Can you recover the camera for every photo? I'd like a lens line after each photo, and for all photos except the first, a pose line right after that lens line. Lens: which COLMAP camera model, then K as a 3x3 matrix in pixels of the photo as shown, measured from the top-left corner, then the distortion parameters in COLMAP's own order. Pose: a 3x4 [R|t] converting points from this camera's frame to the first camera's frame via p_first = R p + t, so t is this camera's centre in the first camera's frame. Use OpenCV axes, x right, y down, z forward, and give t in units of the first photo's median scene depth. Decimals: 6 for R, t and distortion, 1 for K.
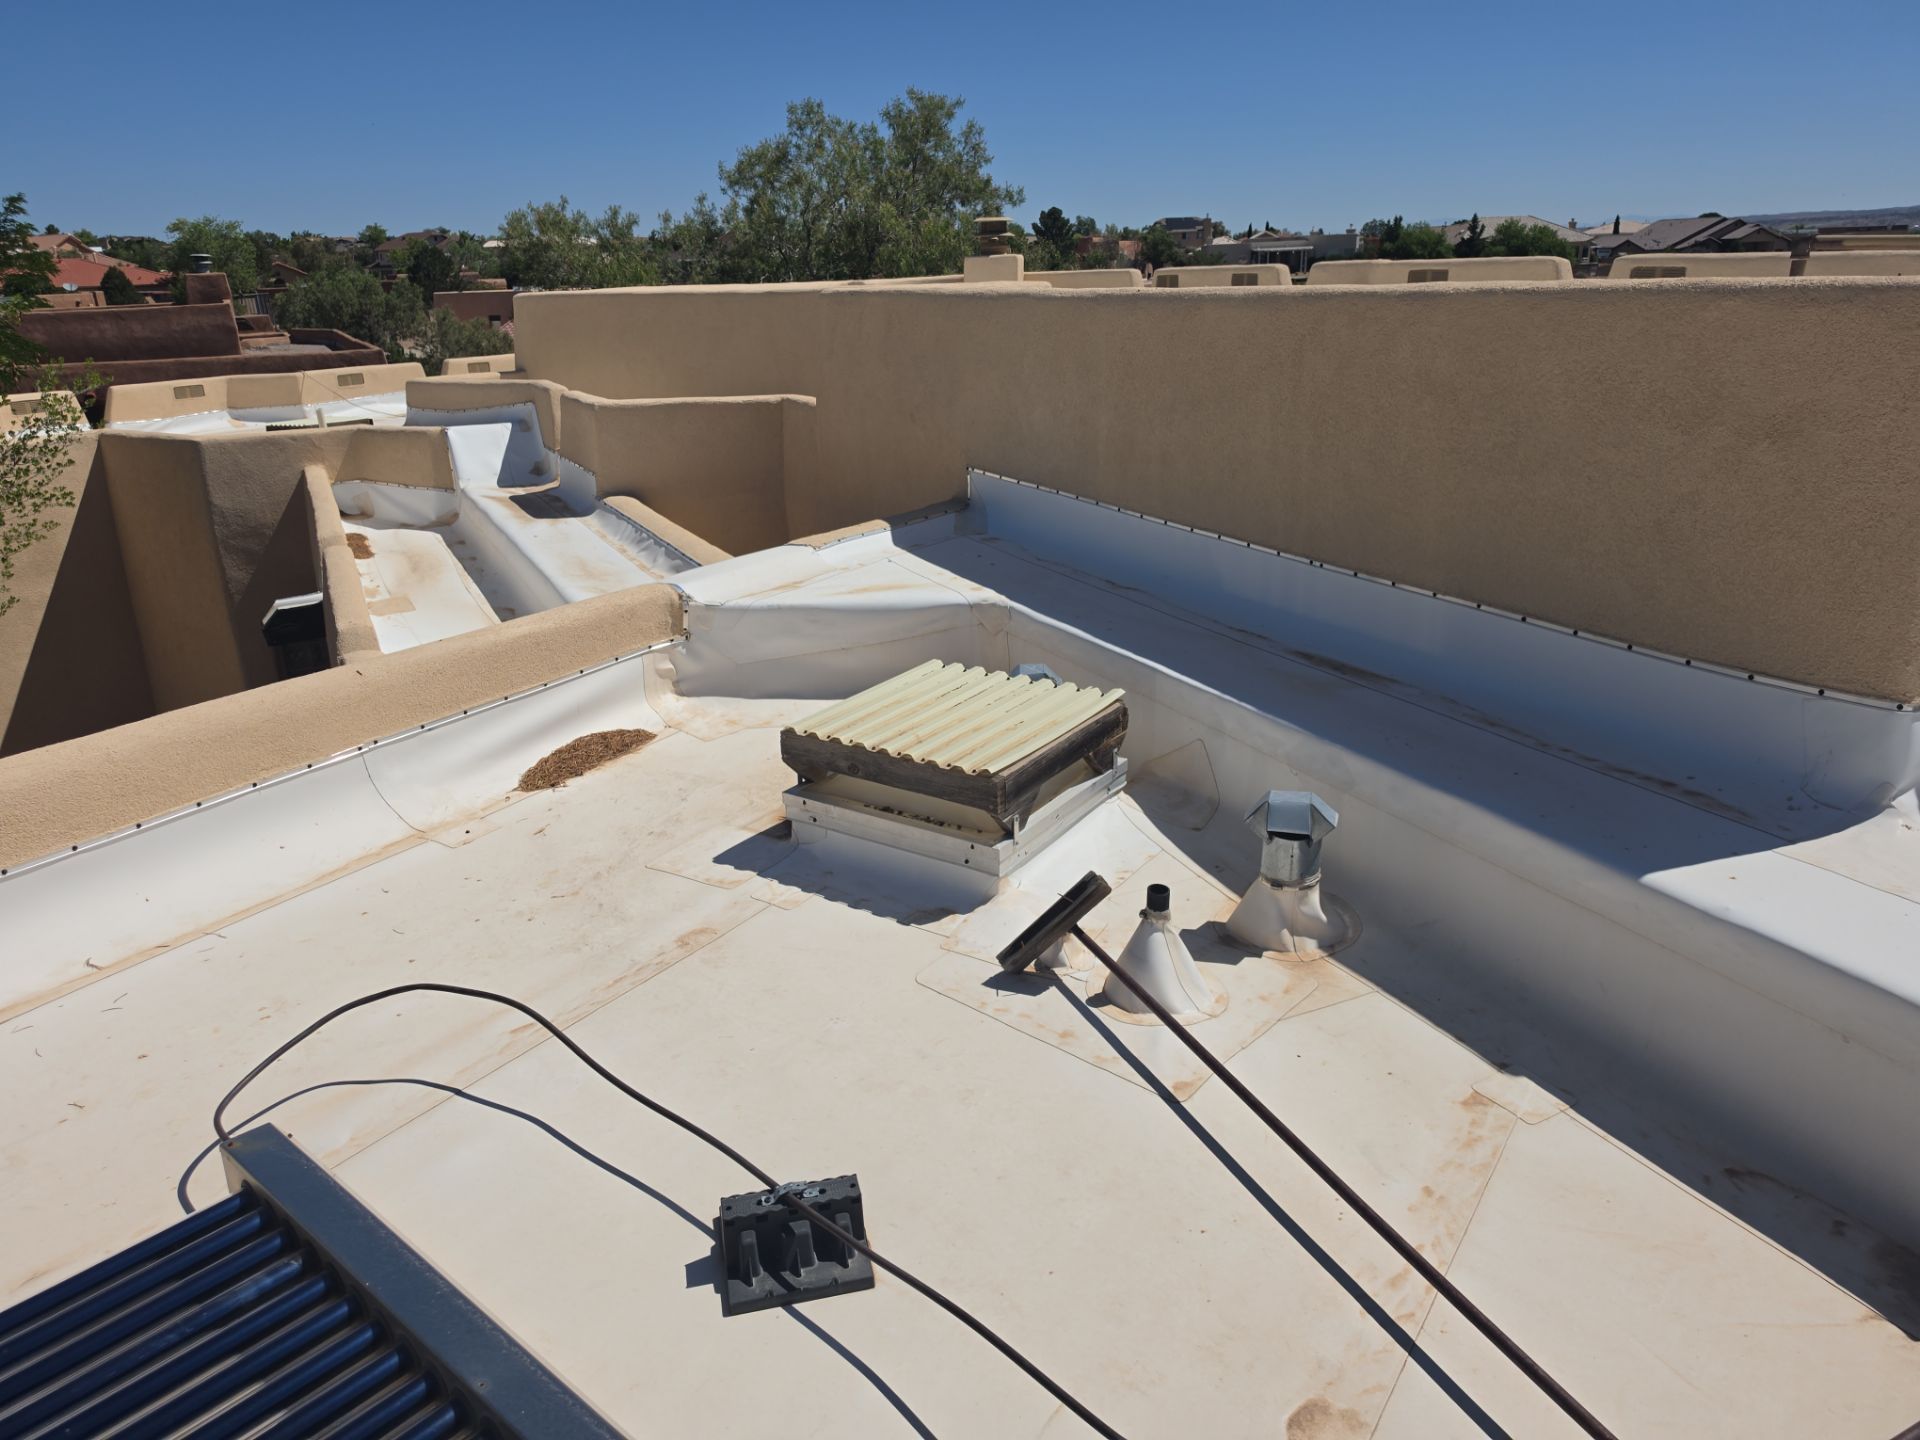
lens RADIAL K [[1356.2, 0, 960.0], [0, 1356.2, 720.0], [0, 0, 1]] dist [0.000152, -0.000820]
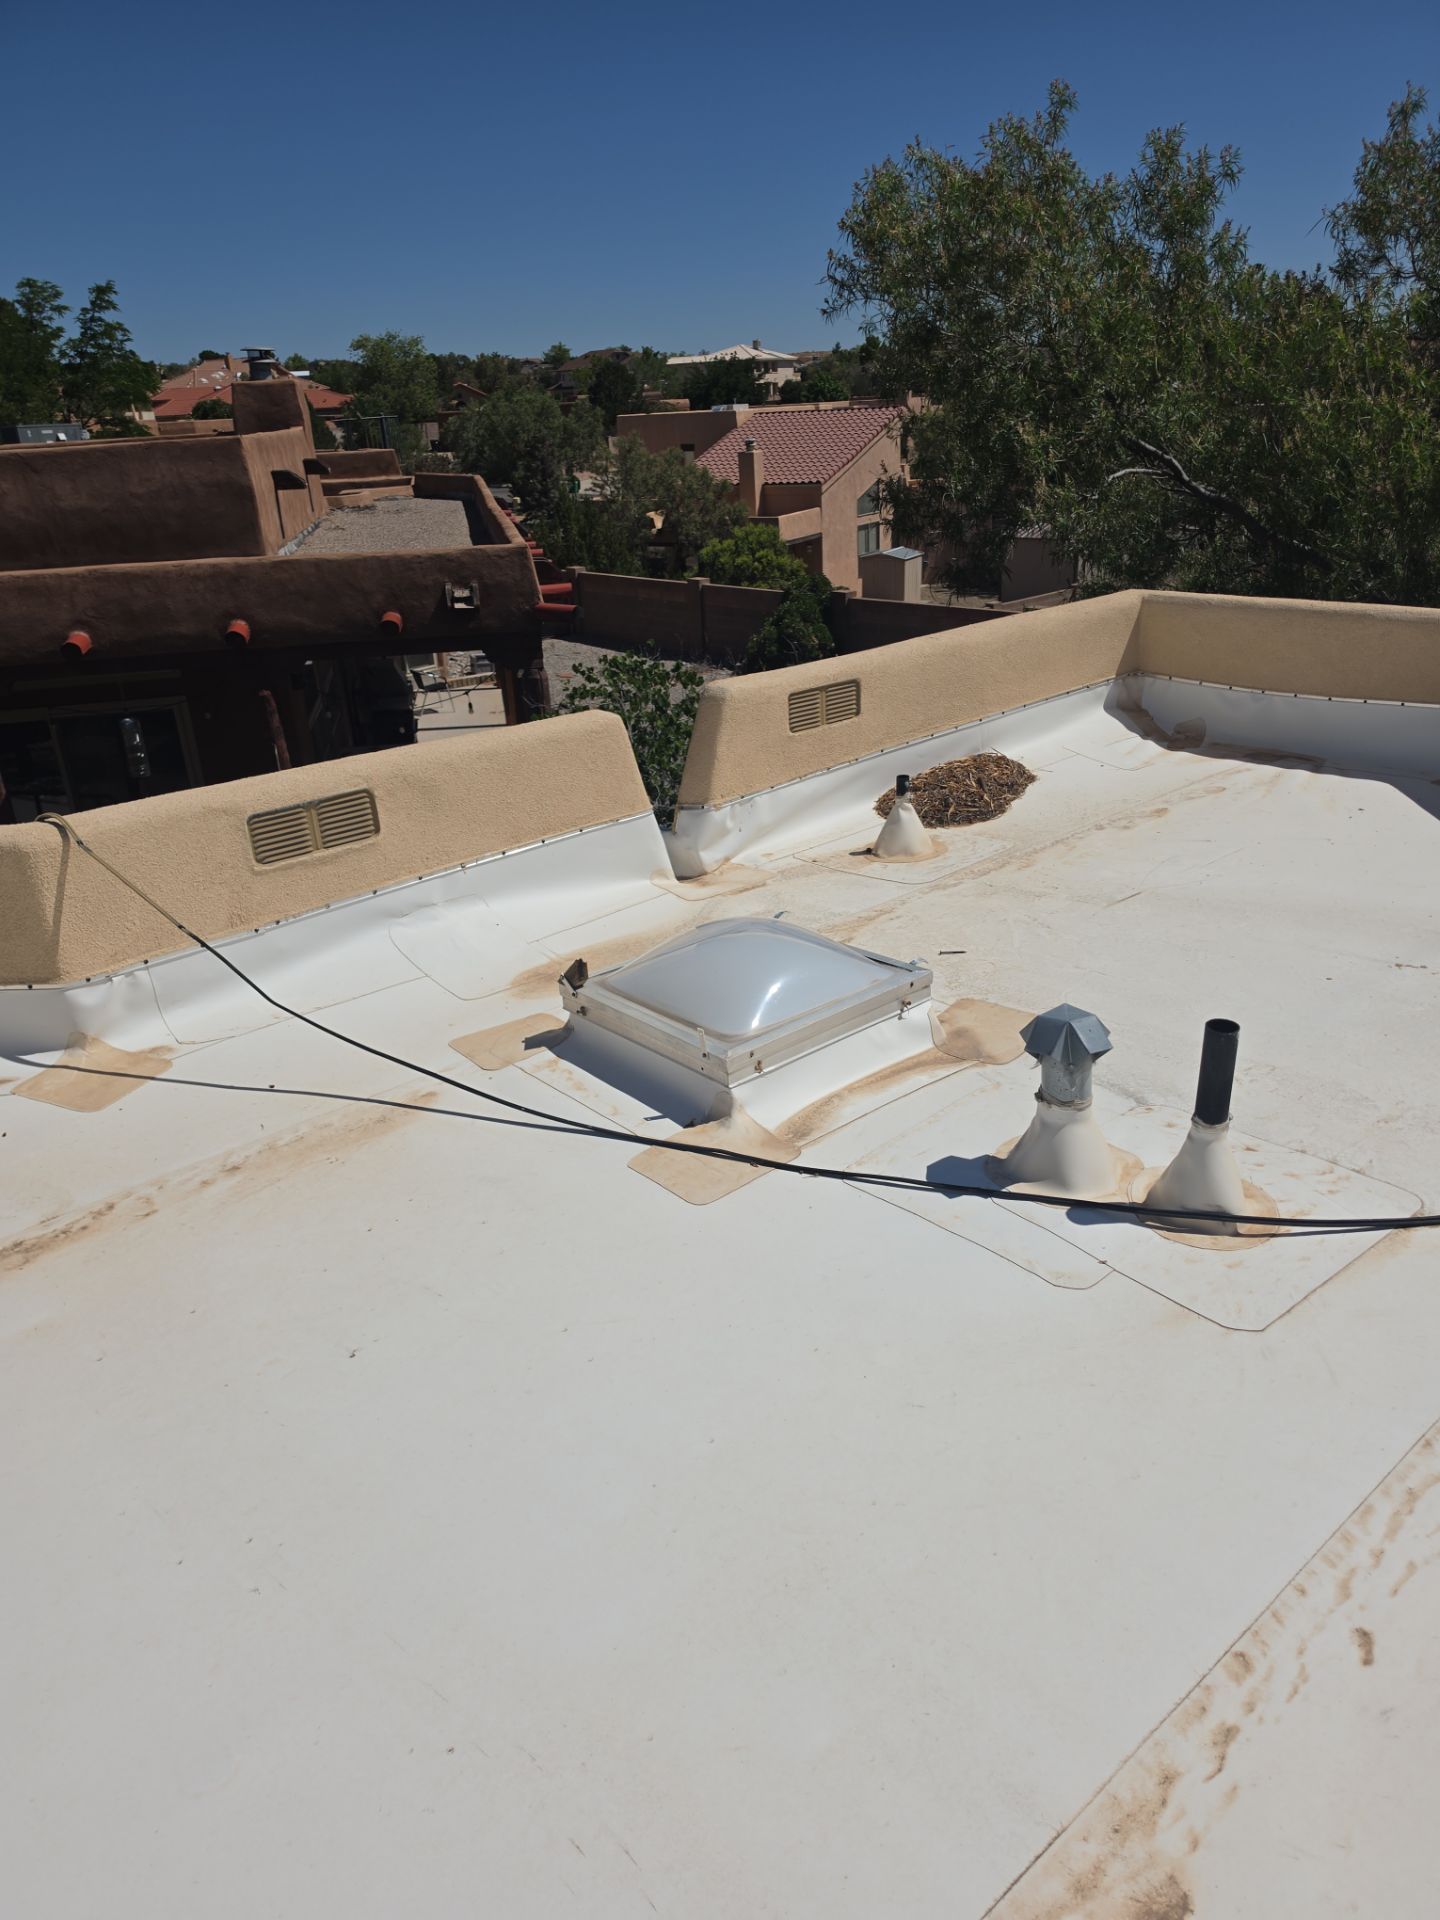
lens RADIAL K [[1356.7, 0, 771.8], [0, 1356.7, 961.8], [0, 0, 1]] dist [0.082572, -0.097424]
pose [[0.969761, 0.081353, -0.230100, -0.059214], [-0.063719, 0.994505, 0.083068, -0.045668], [0.235593, -0.065895, 0.969615, 0.145803]]
